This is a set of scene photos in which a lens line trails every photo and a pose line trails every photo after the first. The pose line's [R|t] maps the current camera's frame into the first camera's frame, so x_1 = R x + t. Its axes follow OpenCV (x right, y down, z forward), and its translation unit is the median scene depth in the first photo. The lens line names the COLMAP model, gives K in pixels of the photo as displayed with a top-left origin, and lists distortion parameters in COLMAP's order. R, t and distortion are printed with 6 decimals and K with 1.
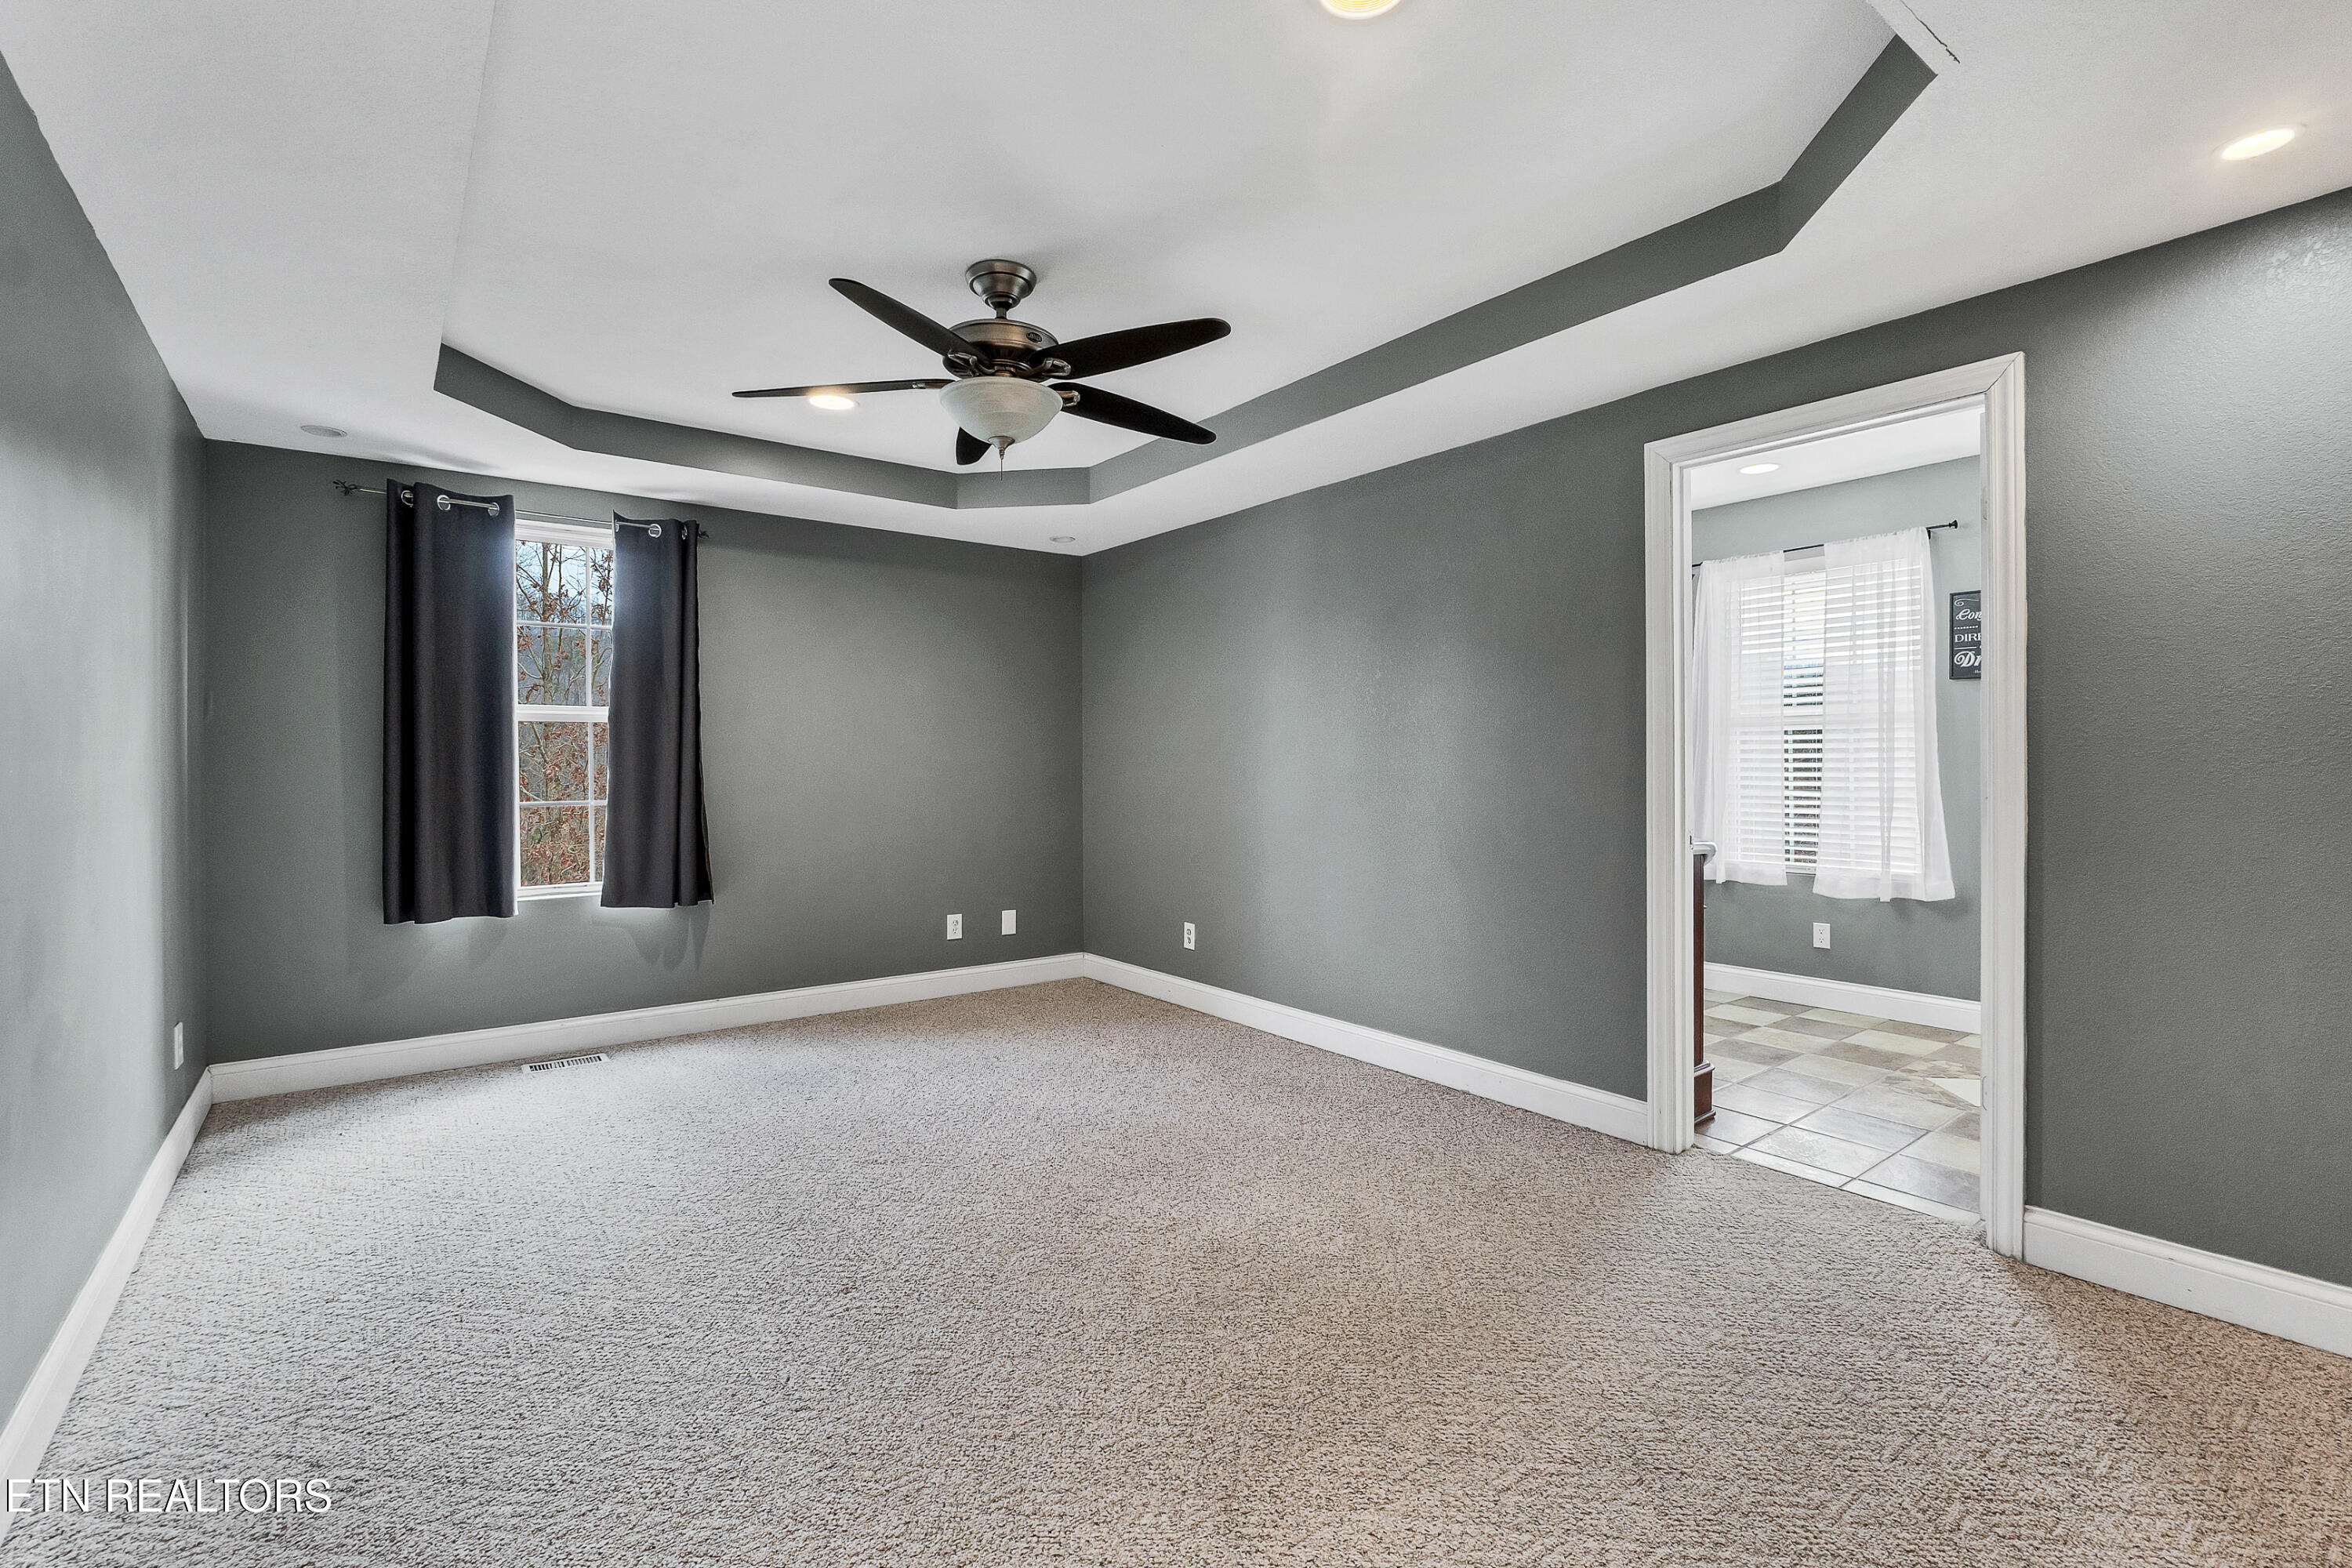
lens RADIAL K [[1042.0, 0, 1182.3], [0, 1042.0, 765.6], [0, 0, 1]] dist [-0.013285, 0.001253]
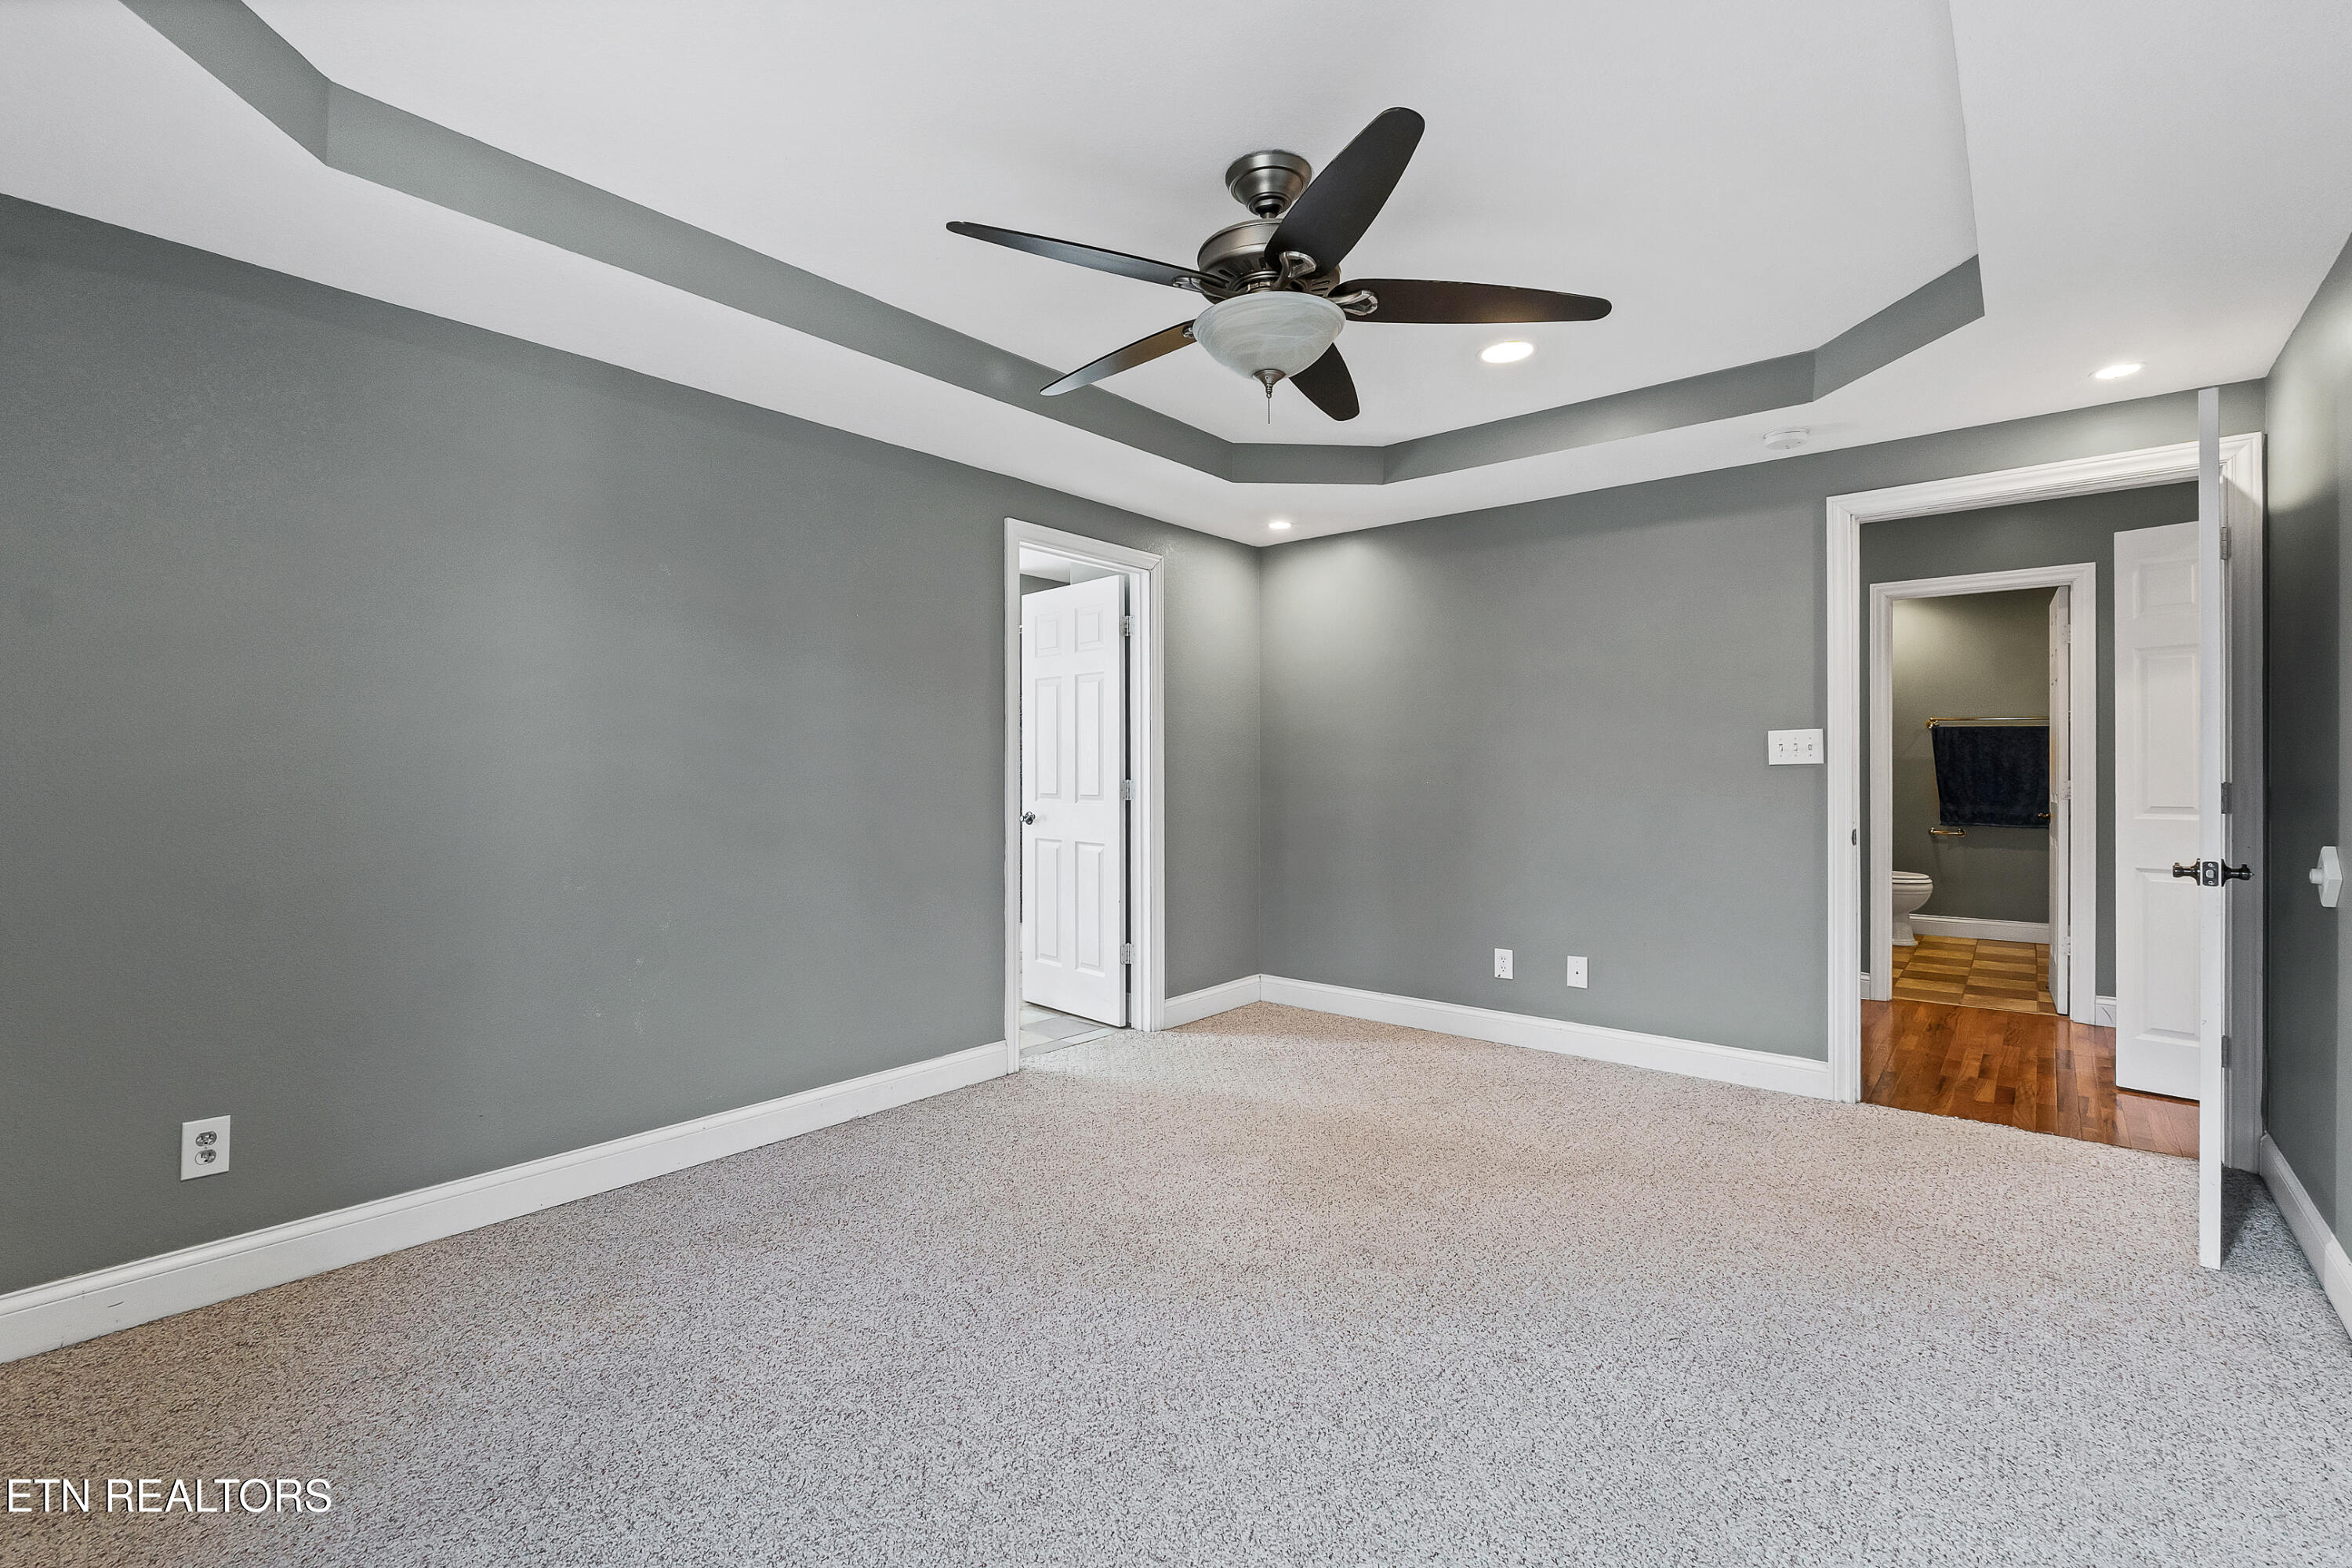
lens RADIAL K [[1042.0, 0, 1154.8], [0, 1042.0, 802.8], [0, 0, 1]] dist [-0.013285, 0.001253]
pose [[-0.202592, -0.022715, 0.979000, -0.766474], [0.007557, 0.999665, 0.024758, 0.006127], [-0.979234, 0.012414, -0.202352, 1.006717]]
